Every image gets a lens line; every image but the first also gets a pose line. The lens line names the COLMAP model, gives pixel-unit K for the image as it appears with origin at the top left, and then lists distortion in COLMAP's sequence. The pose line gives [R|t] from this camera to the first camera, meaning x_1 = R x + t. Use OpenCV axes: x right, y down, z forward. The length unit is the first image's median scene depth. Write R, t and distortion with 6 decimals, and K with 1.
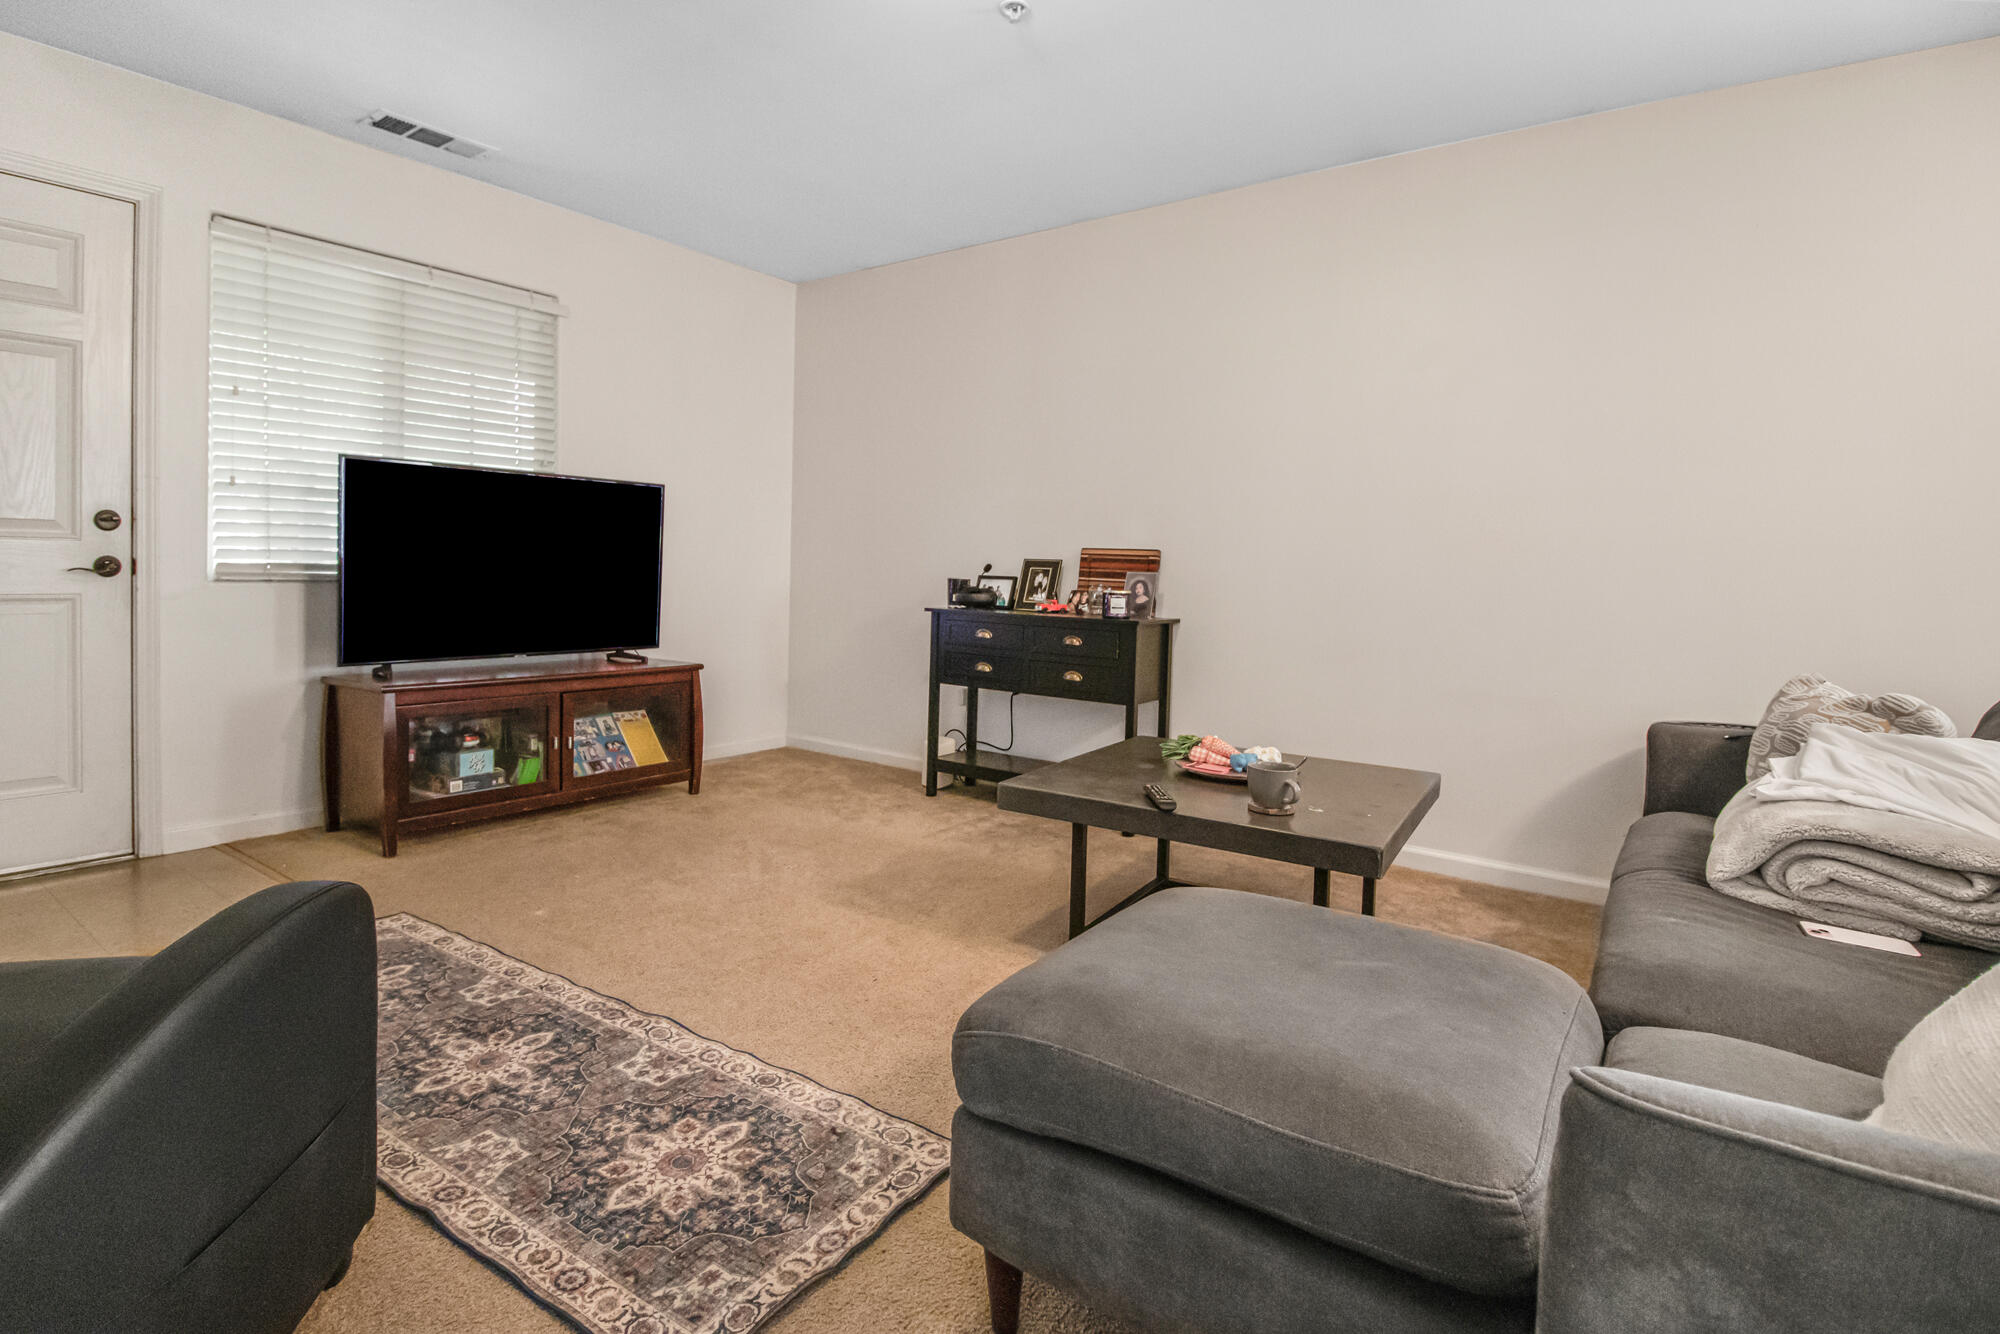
lens RADIAL K [[966.2, 0, 1001.4], [0, 966.2, 633.3], [0, 0, 1]] dist [-0.001272, -0.026891]
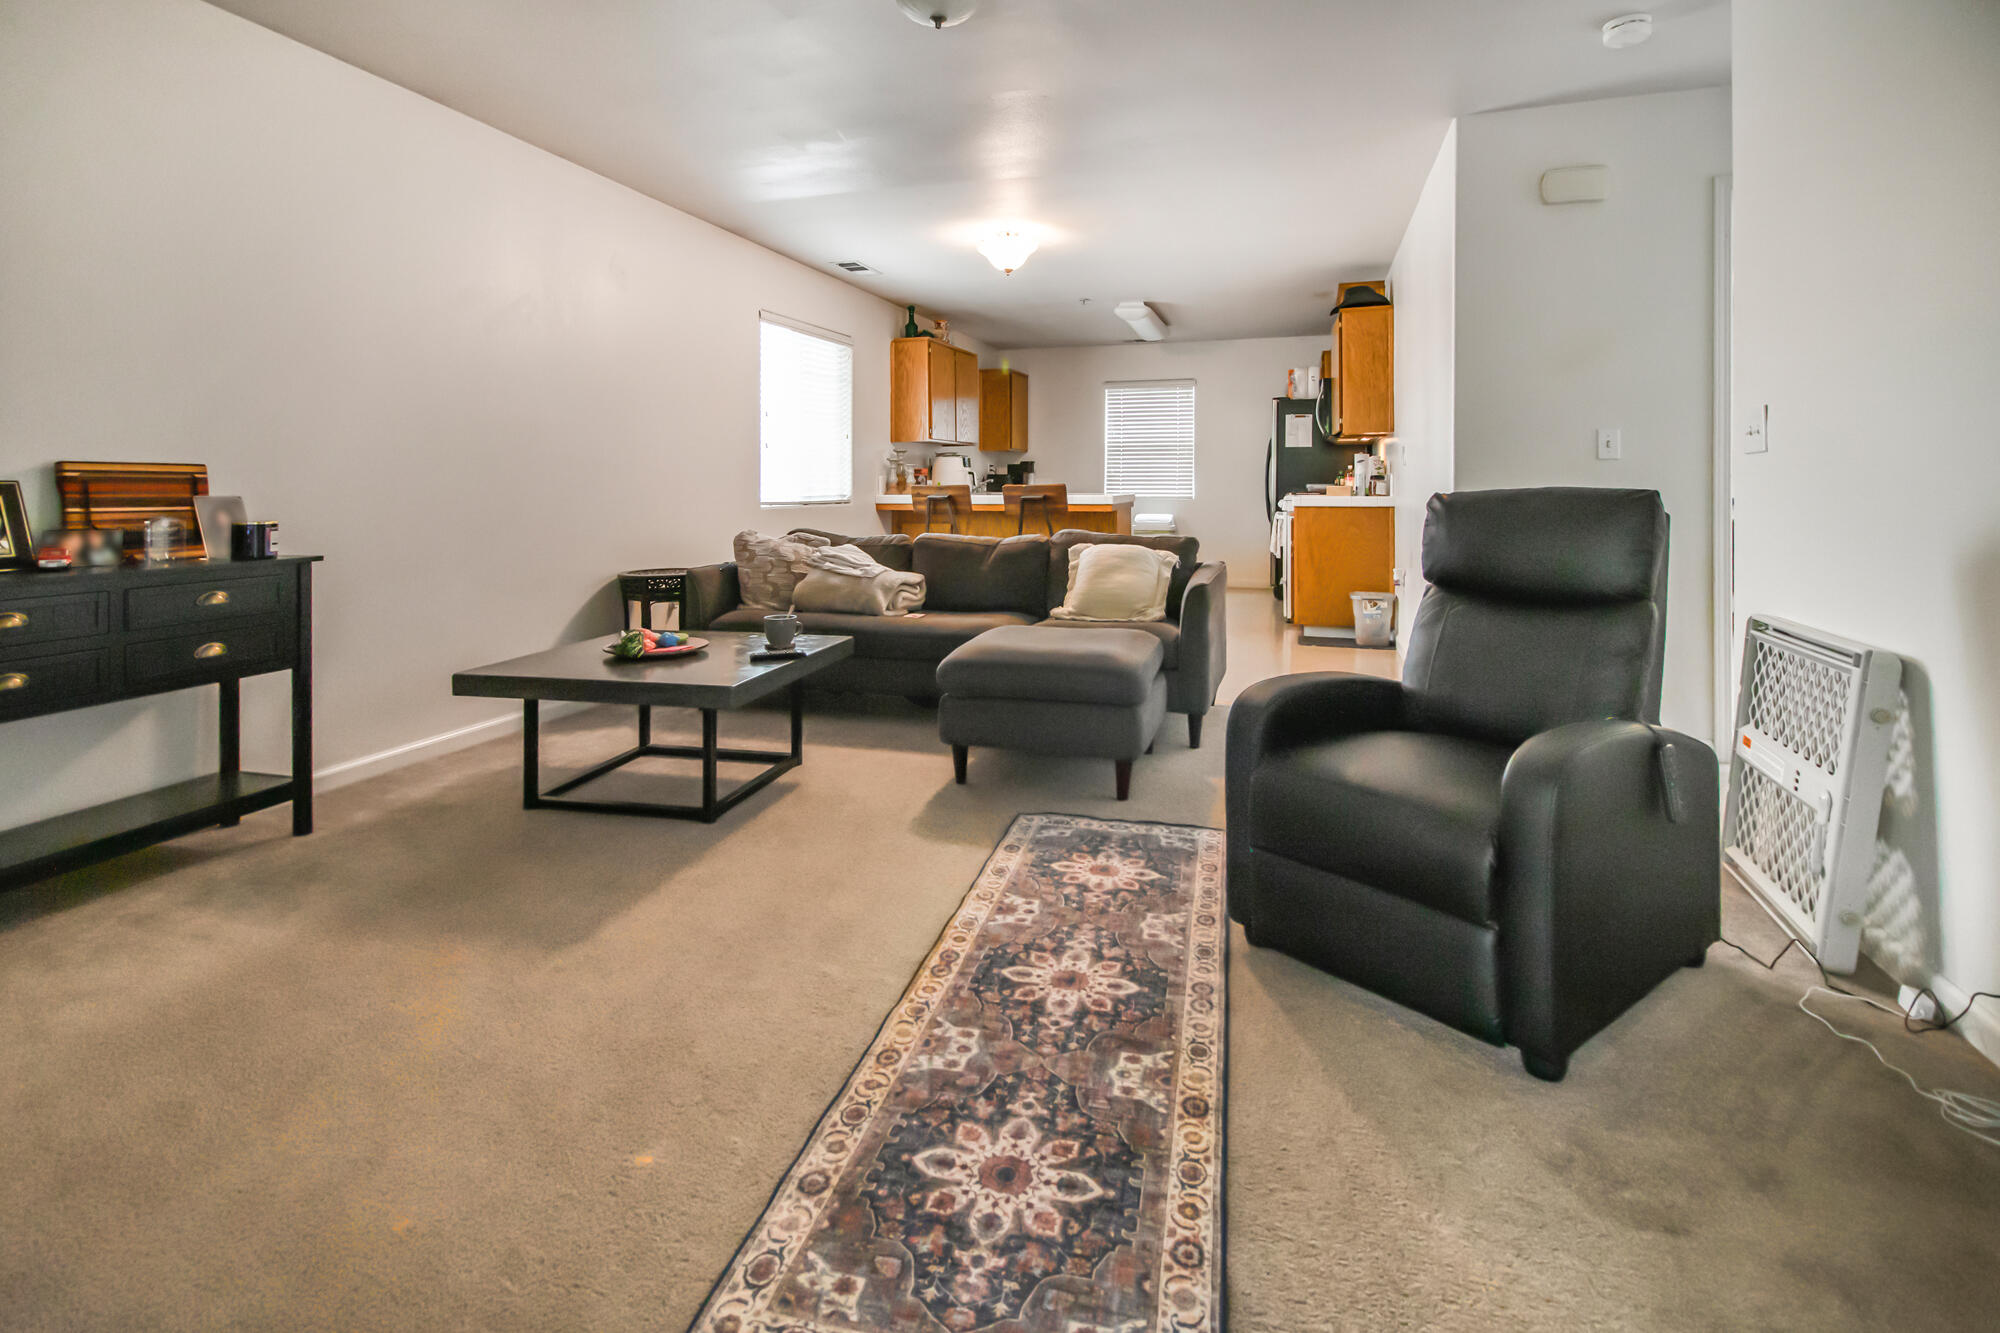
lens RADIAL K [[966.2, 0, 1001.4], [0, 966.2, 632.8], [0, 0, 1]] dist [-0.001272, -0.026891]
pose [[-0.333037, -0.156809, 0.929783, -1.215119], [0.060584, 0.980479, 0.187059, -0.097814], [-0.940965, 0.118627, -0.317036, 1.164385]]
